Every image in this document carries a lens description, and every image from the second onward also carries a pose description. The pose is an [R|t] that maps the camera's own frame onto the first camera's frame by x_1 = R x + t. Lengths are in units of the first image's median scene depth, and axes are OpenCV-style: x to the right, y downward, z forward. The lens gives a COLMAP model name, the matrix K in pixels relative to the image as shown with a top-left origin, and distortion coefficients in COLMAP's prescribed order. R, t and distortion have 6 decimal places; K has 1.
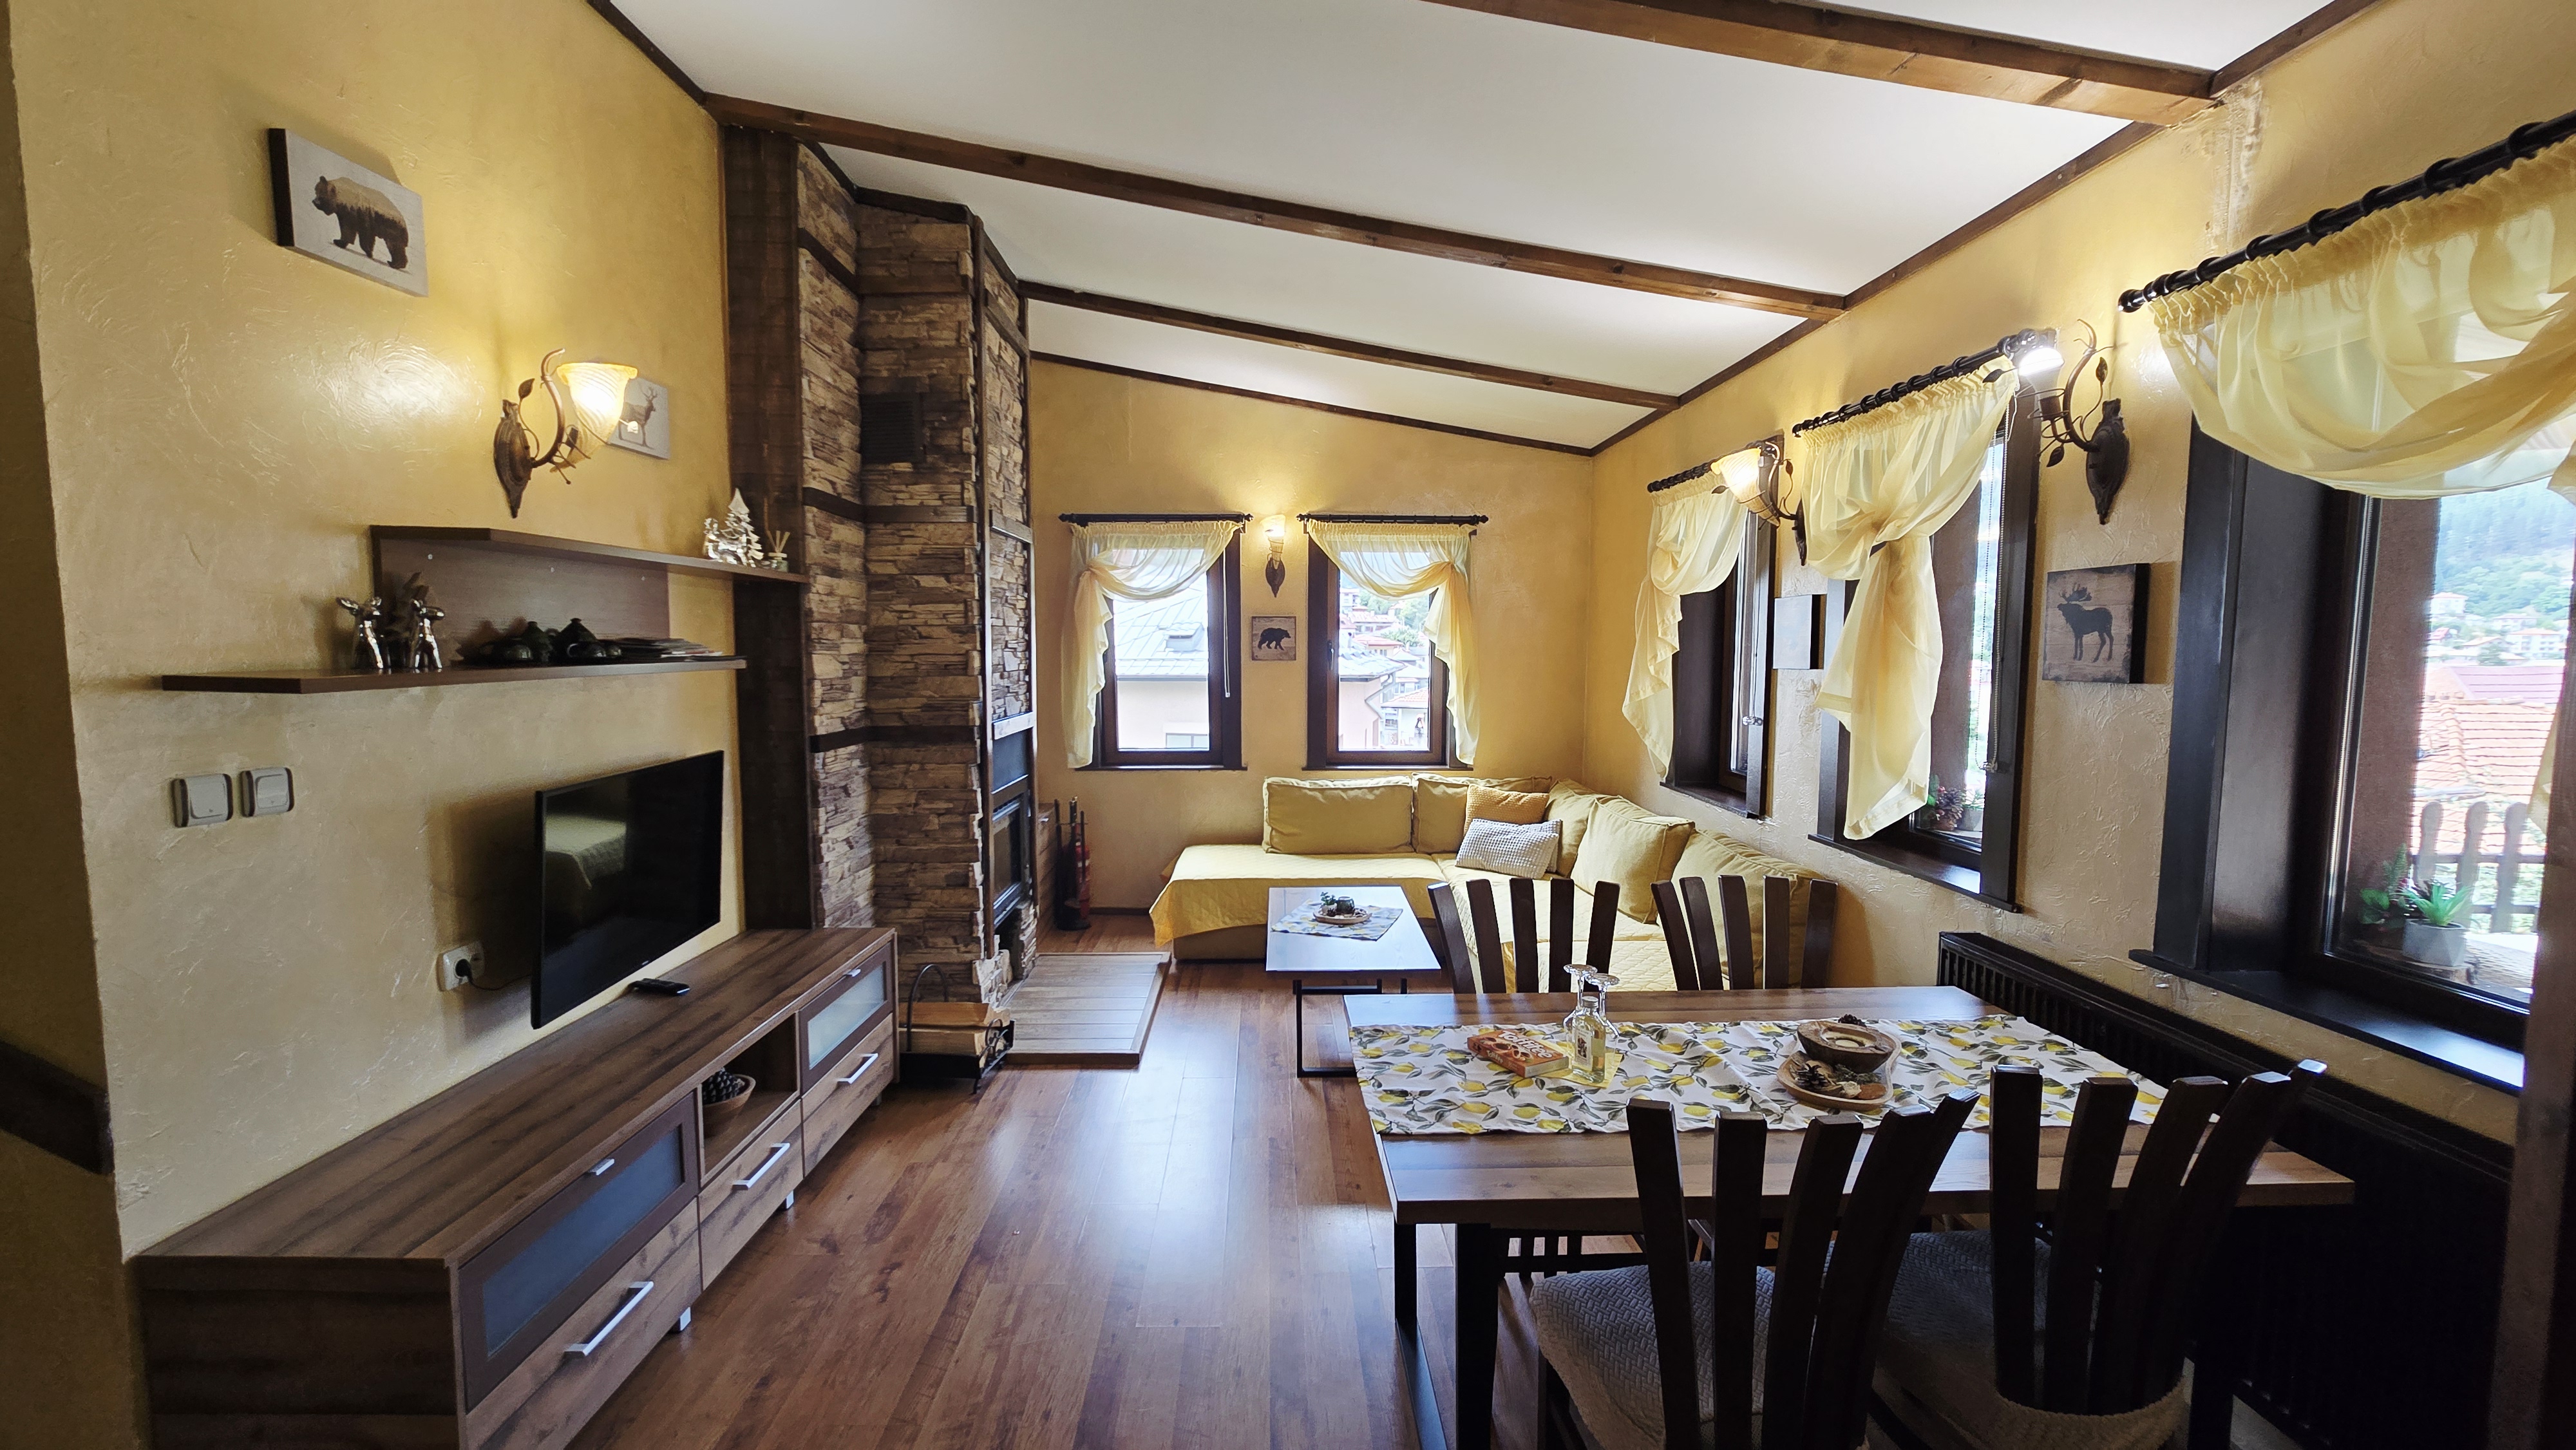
lens RADIAL K [[1059.1, 0, 1274.4], [0, 1059.1, 730.8], [0, 0, 1]] dist [-0.004656, 0.000993]
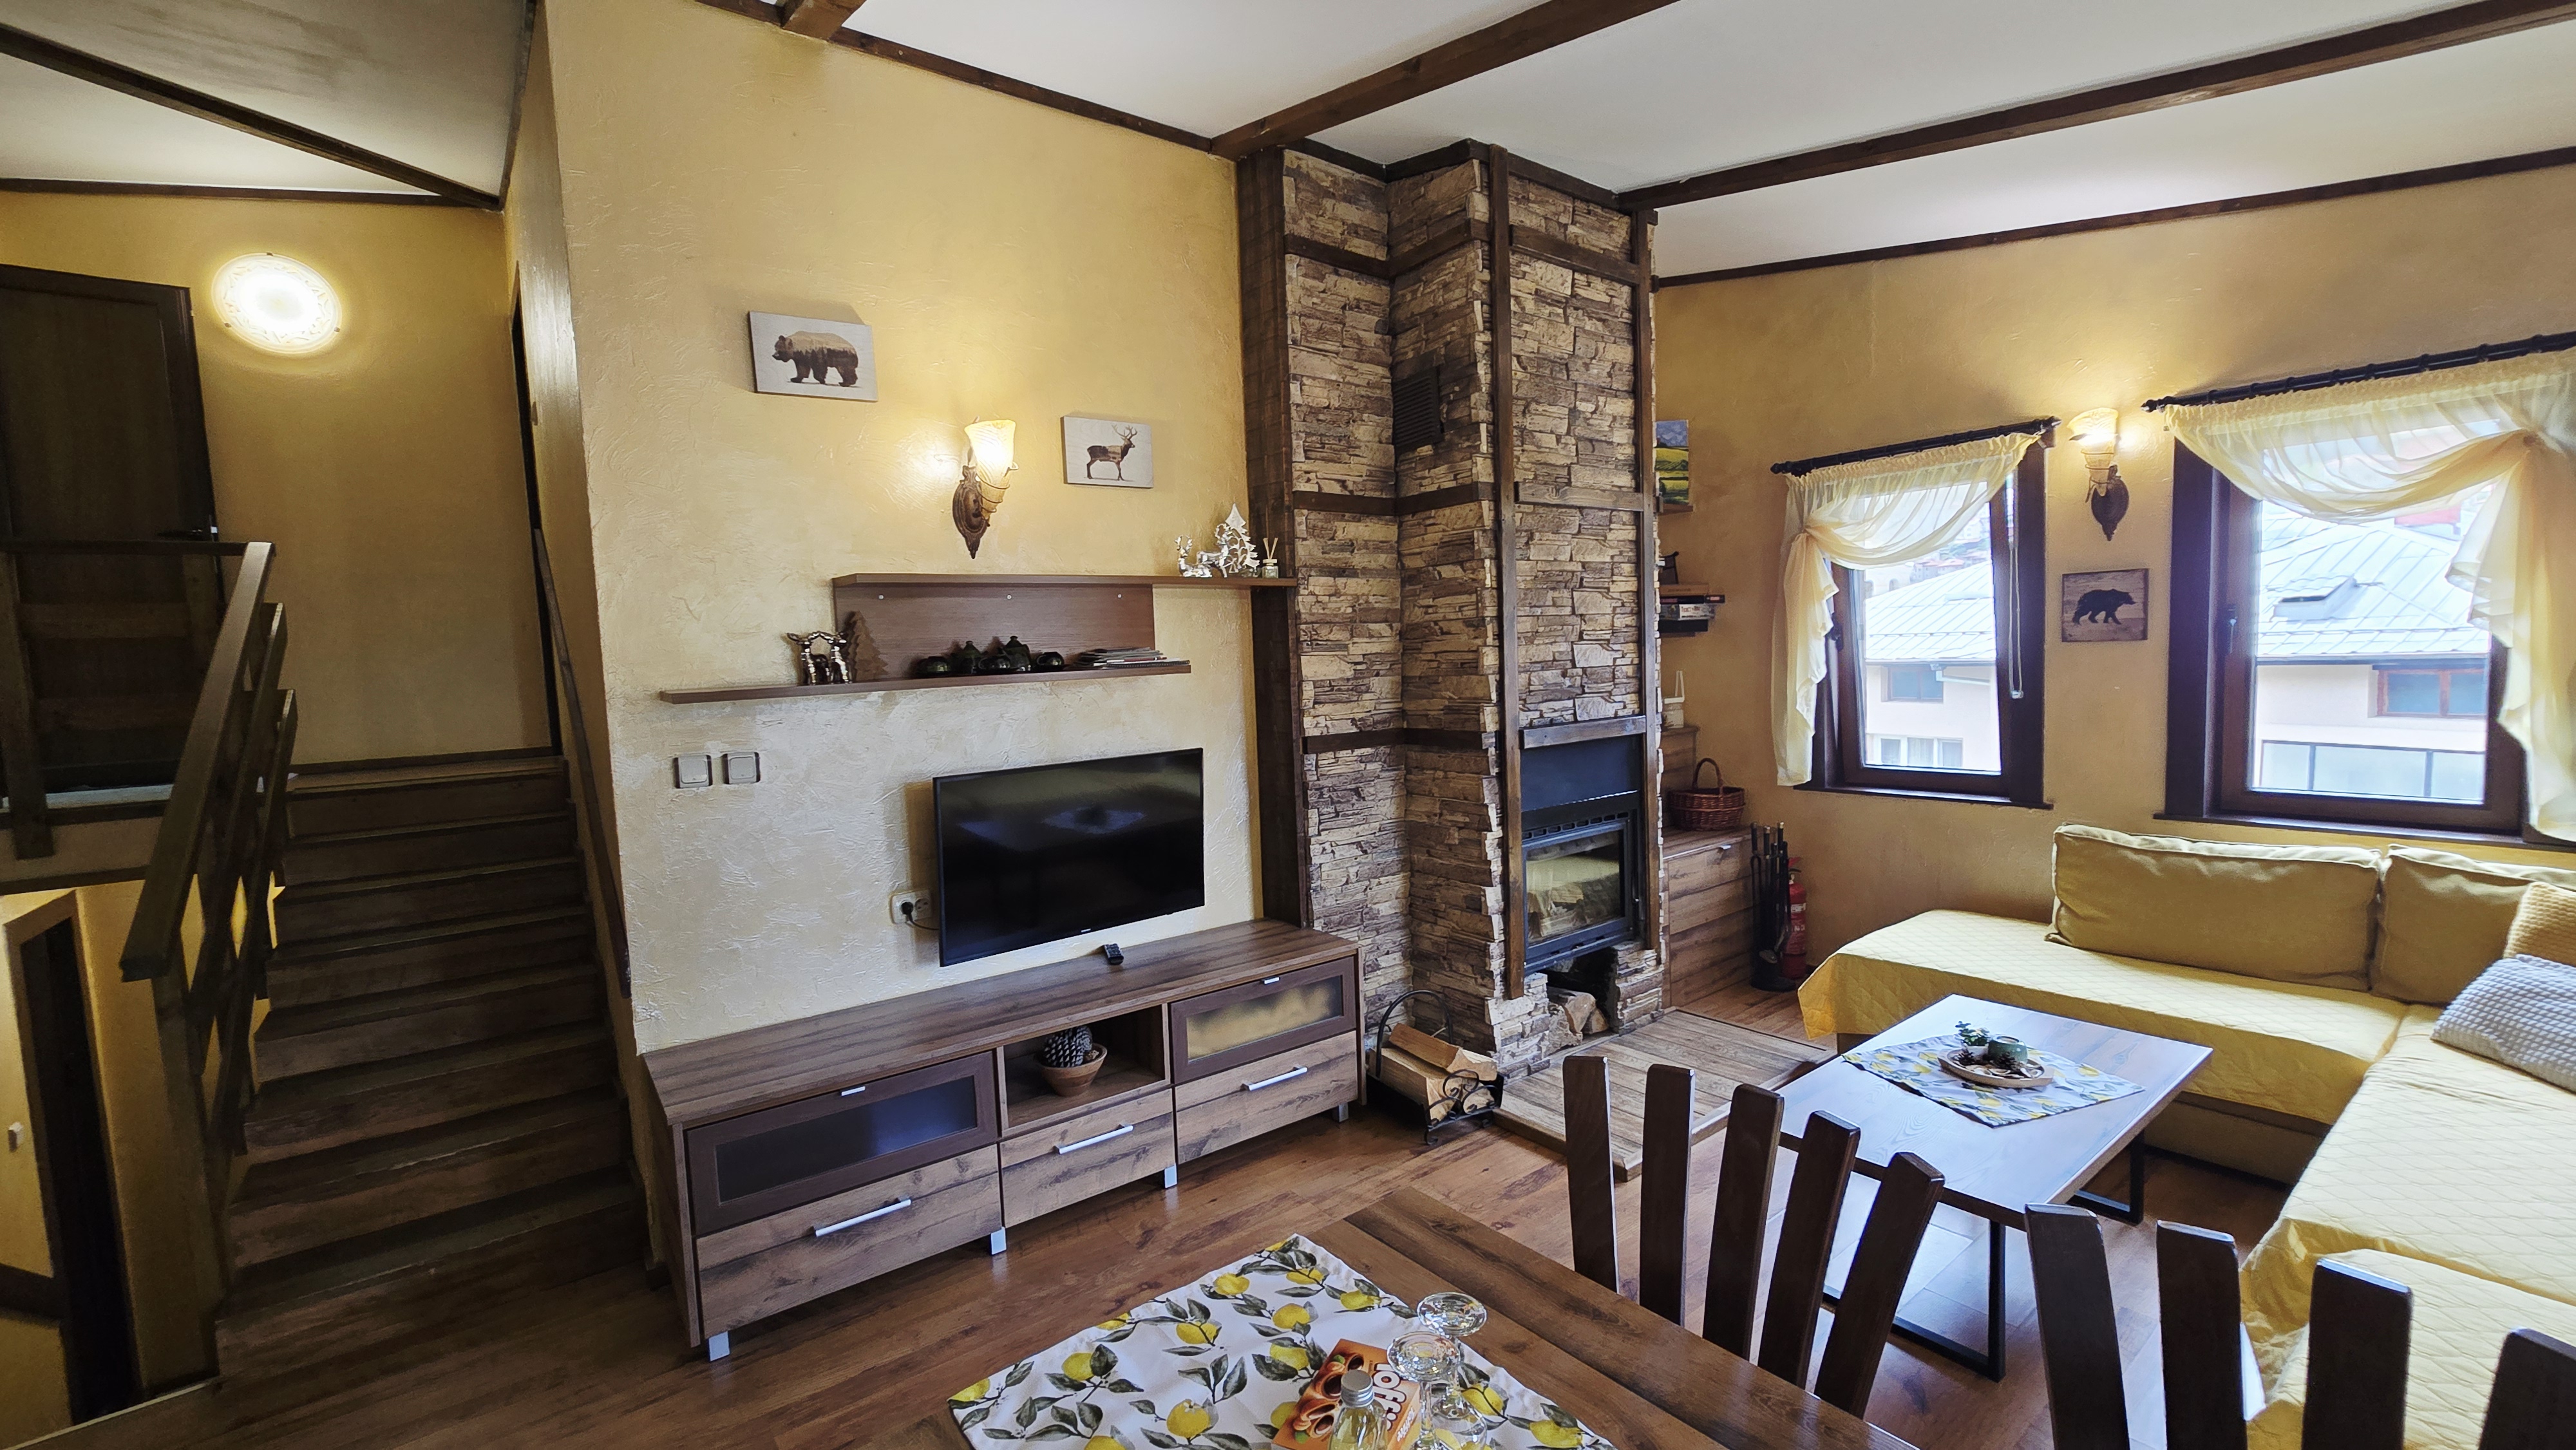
lens RADIAL K [[1059.1, 0, 1283.4], [0, 1059.1, 729.0], [0, 0, 1]] dist [-0.004656, 0.000993]
pose [[0.597959, 0.035890, -0.800722, 0.326973], [-0.025845, 0.999341, 0.025491, -0.025882], [0.801110, 0.005452, 0.598493, 0.345490]]
